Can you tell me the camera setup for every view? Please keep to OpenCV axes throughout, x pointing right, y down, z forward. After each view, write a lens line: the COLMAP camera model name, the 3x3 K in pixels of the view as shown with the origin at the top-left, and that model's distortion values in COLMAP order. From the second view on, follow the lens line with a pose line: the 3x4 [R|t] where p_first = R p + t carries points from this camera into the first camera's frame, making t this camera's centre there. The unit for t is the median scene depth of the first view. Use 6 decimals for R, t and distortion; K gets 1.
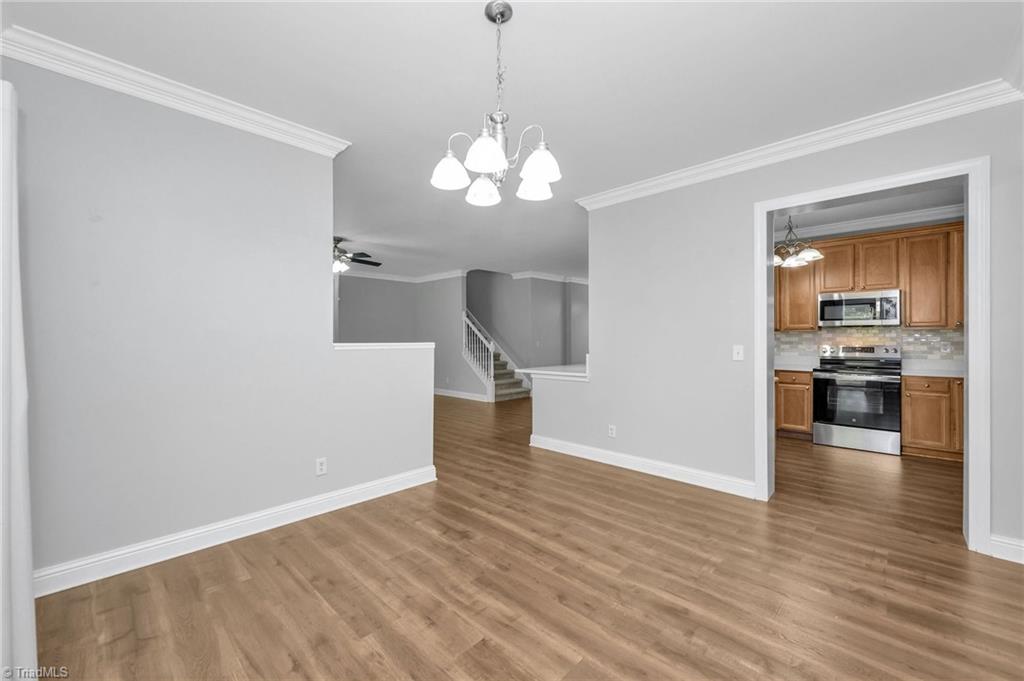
lens RADIAL K [[426.8, 0, 526.2], [0, 426.8, 338.5], [0, 0, 1]] dist [-0.000098, -0.000200]
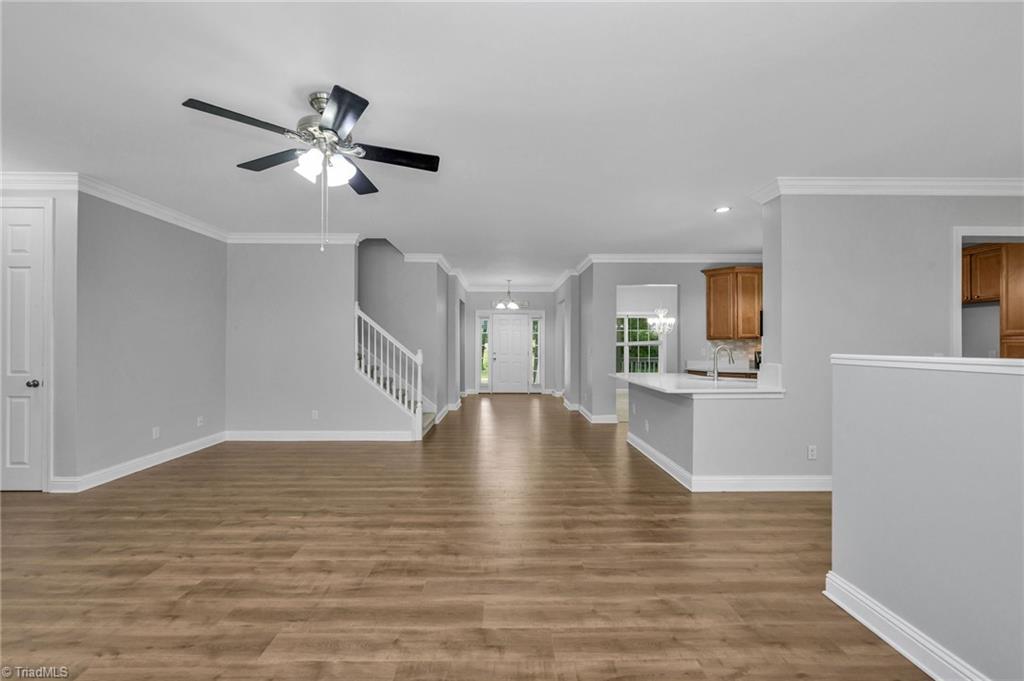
lens RADIAL K [[426.8, 0, 526.2], [0, 426.8, 338.5], [0, 0, 1]] dist [-0.000098, -0.000200]
pose [[0.711357, 0.012447, 0.702721, -0.432767], [-0.003835, 0.999897, -0.013829, -0.001958], [-0.702821, 0.007143, 0.711331, 0.399329]]
